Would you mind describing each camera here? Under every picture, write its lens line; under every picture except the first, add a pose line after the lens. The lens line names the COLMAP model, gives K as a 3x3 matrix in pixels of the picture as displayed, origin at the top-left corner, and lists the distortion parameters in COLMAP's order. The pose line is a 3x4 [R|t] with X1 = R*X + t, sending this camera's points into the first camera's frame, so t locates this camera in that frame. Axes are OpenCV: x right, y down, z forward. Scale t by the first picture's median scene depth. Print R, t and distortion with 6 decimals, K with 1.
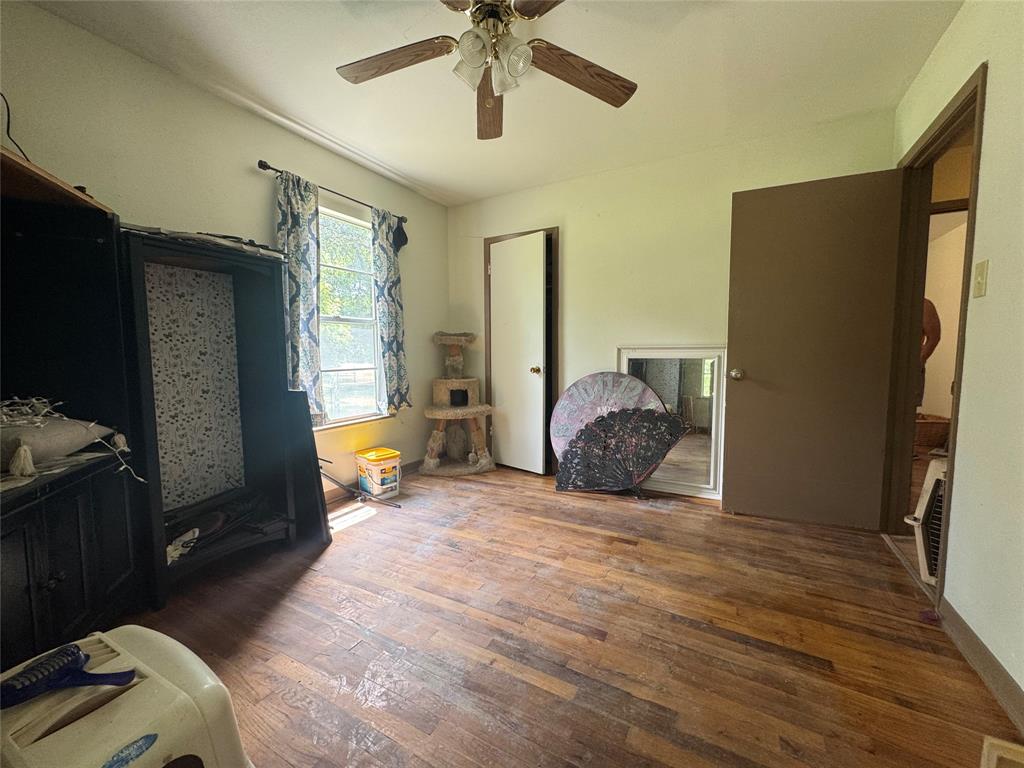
lens RADIAL K [[409.4, 0, 512.9], [0, 409.4, 383.4], [0, 0, 1]] dist [-0.002658, 0.000246]
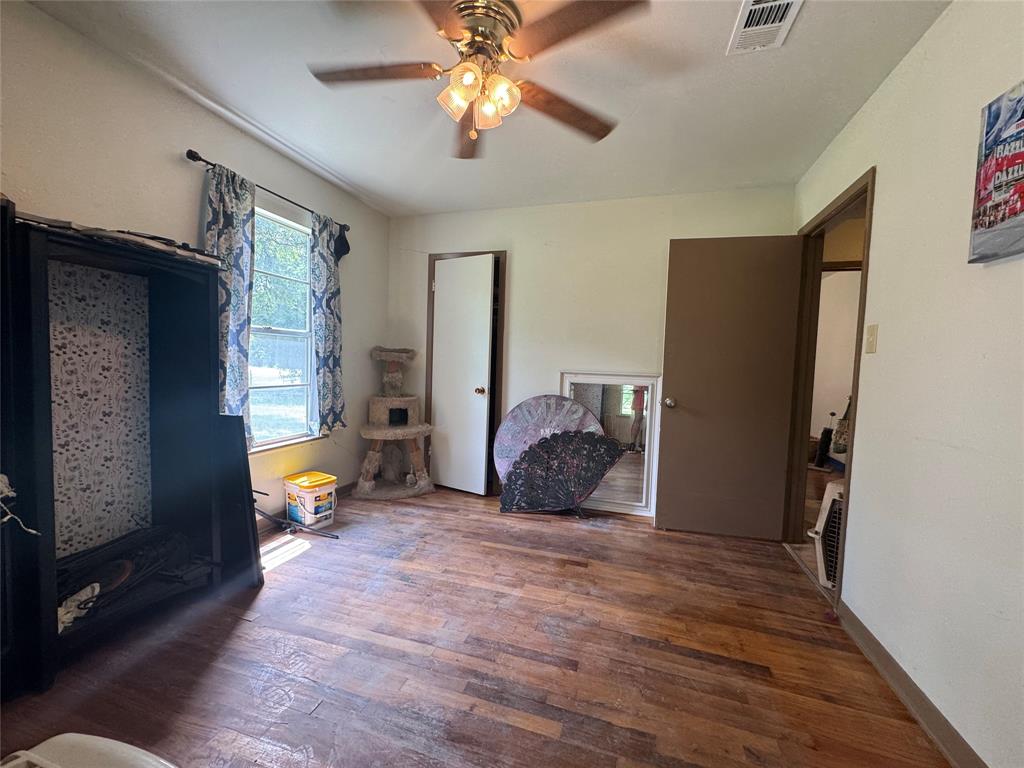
lens RADIAL K [[409.4, 0, 512.9], [0, 409.4, 383.4], [0, 0, 1]] dist [-0.002658, 0.000246]
pose [[0.978336, 0.028998, 0.204984, -0.116428], [-0.024190, 0.999371, -0.025922, -0.042692], [-0.205607, 0.020402, 0.978422, 0.009817]]
